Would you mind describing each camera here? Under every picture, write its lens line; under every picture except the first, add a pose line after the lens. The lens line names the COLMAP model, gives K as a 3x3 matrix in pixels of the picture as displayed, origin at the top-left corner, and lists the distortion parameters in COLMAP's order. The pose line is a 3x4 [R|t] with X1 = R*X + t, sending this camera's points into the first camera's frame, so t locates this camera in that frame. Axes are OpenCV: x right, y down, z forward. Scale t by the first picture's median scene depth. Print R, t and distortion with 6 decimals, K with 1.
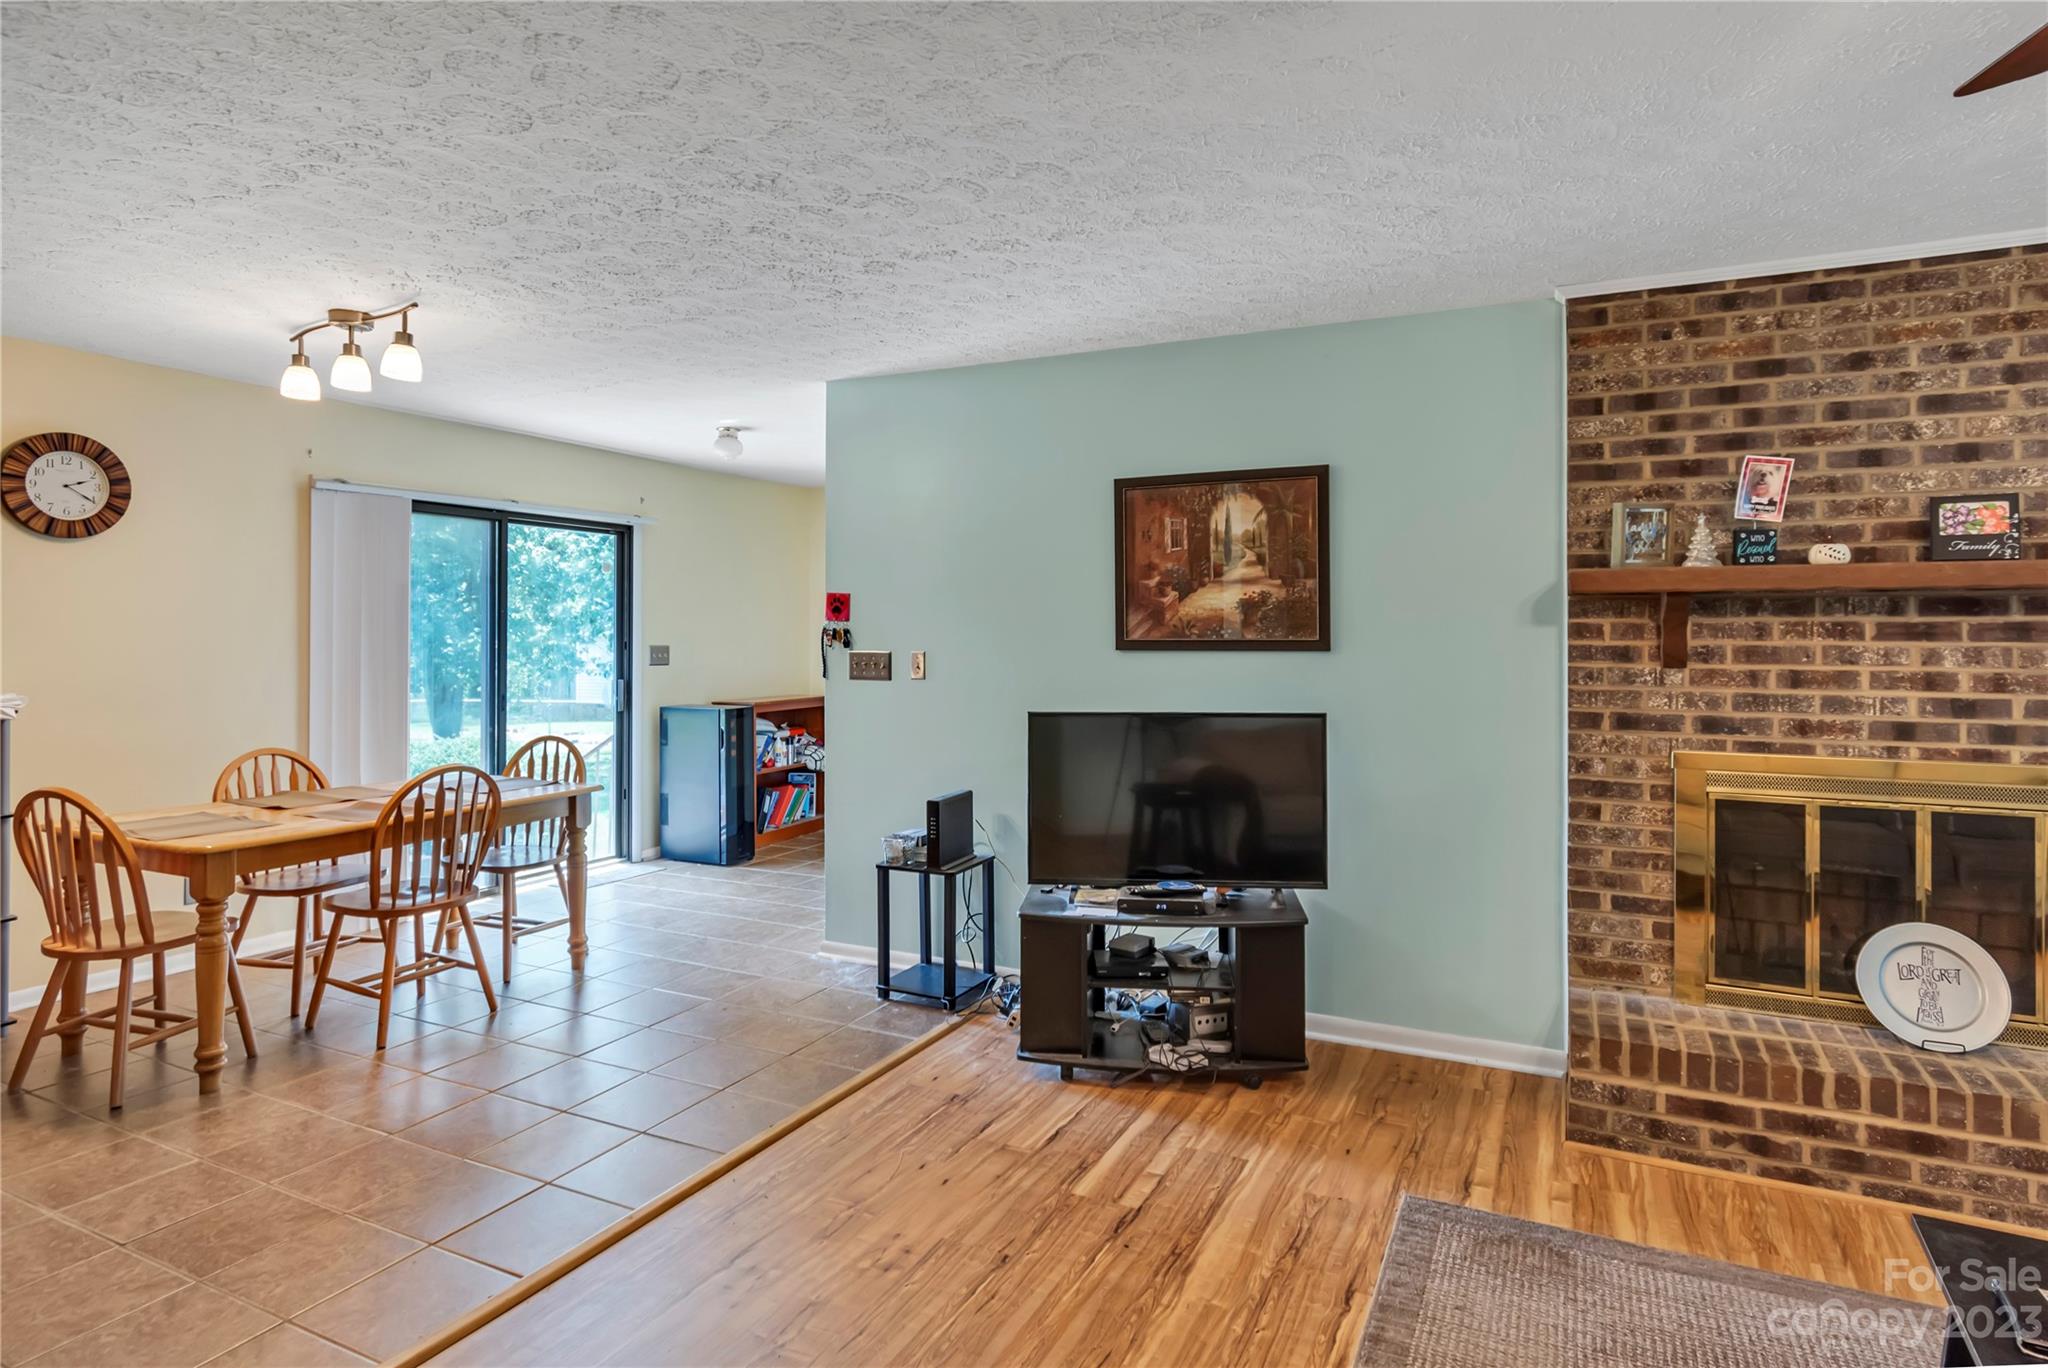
lens RADIAL K [[1128.0, 0, 1039.8], [0, 1128.0, 640.0], [0, 0, 1]] dist [0.003304, -0.001549]
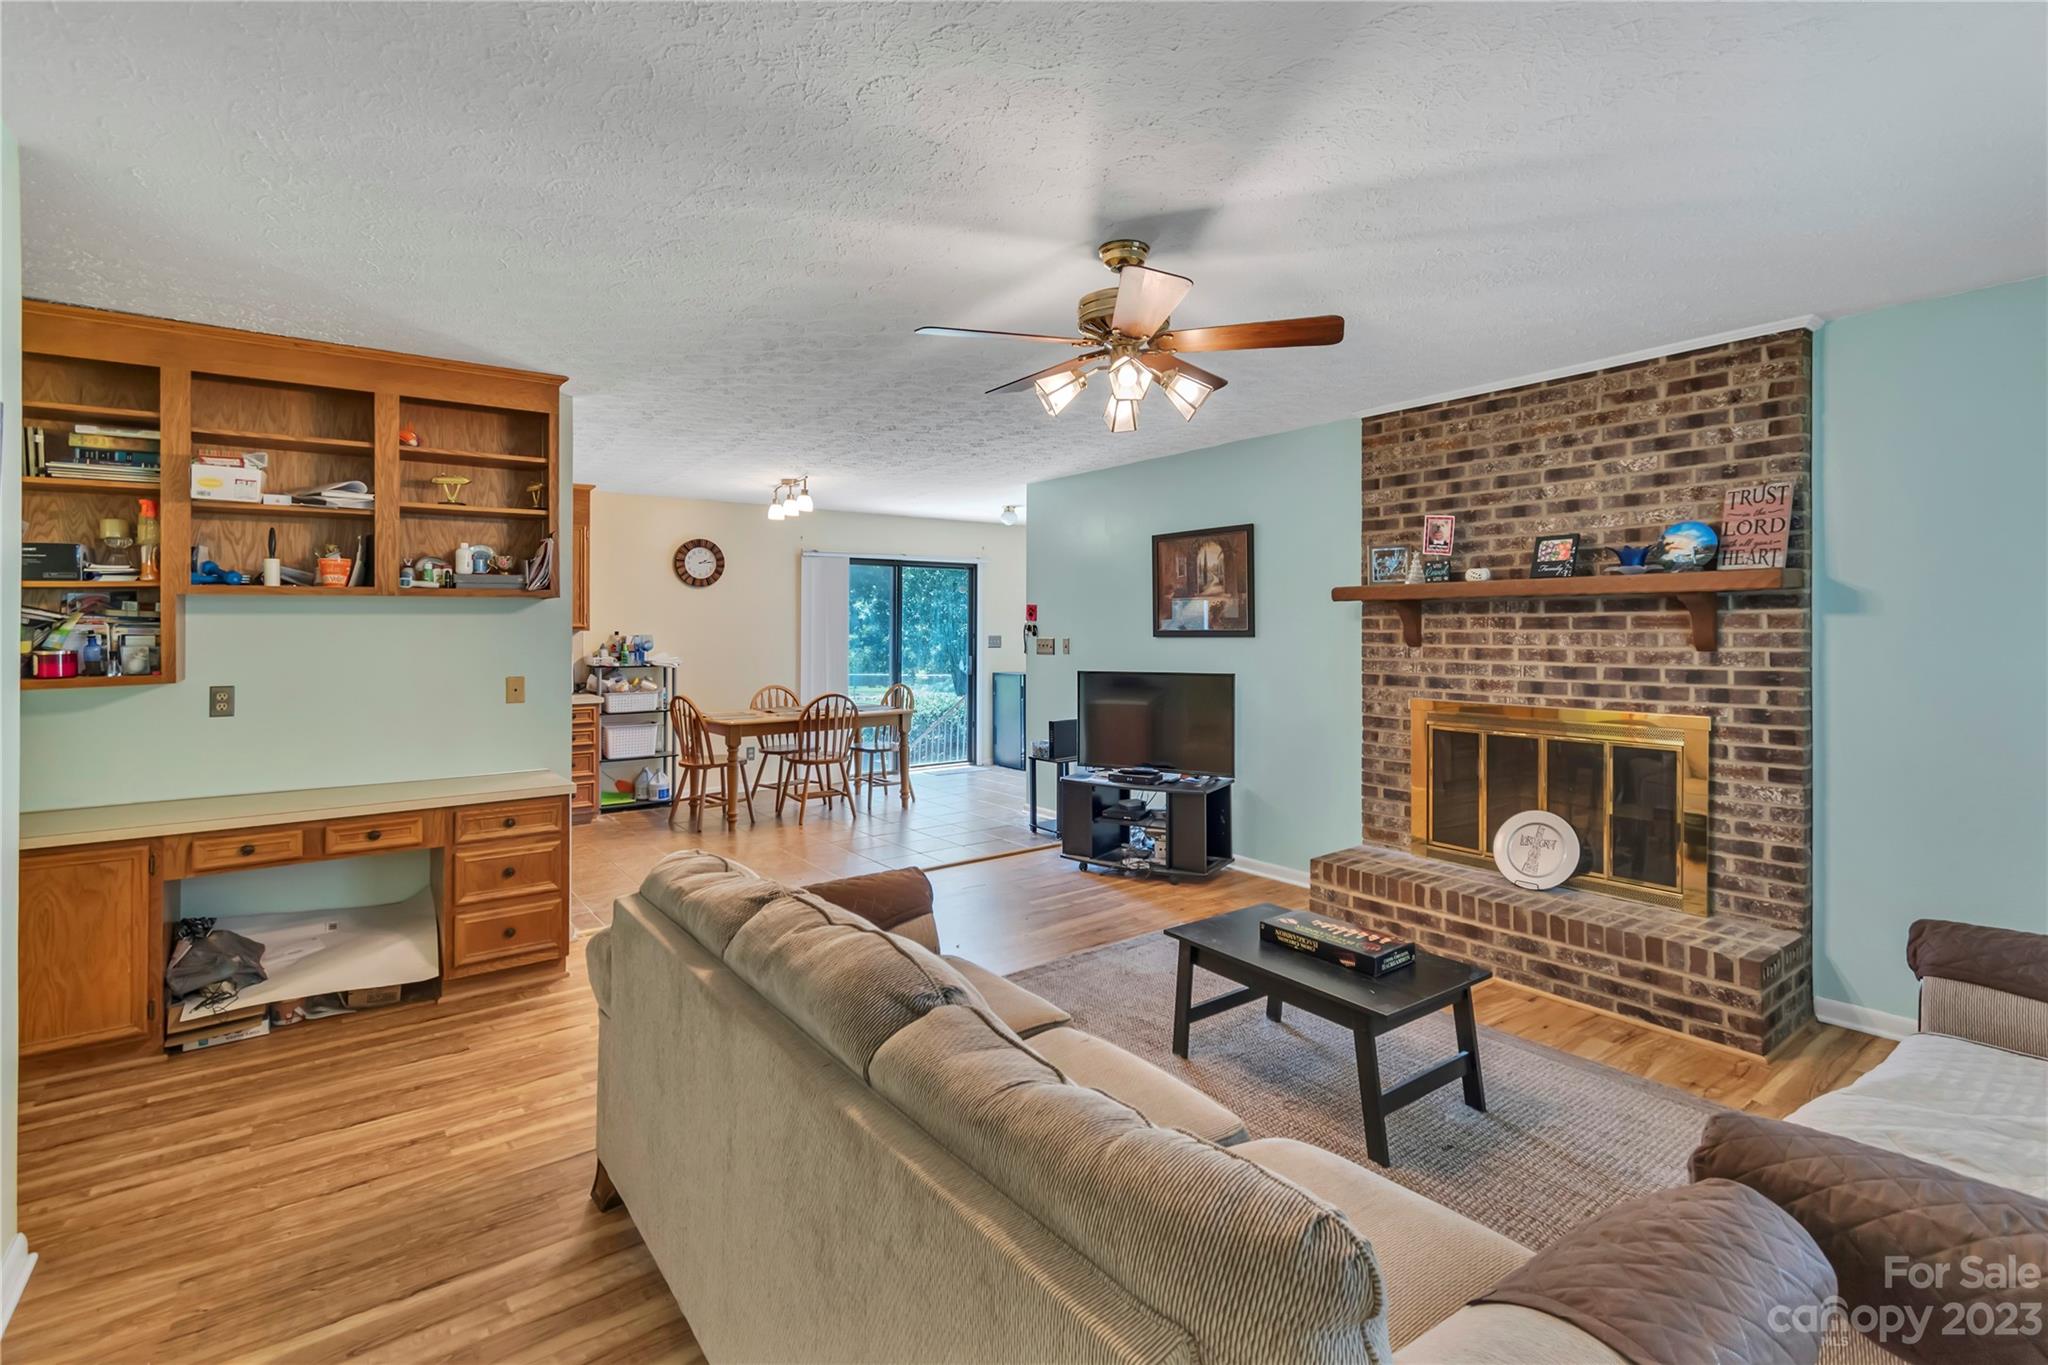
lens RADIAL K [[982.6, 0, 1019.4], [0, 982.6, 631.7], [0, 0, 1]] dist [0.005178, -0.000574]
pose [[0.882149, -0.004013, -0.470954, 0.742837], [0.003603, 0.999992, -0.001770, 0.004037], [0.470957, -0.000136, 0.882156, -0.500358]]
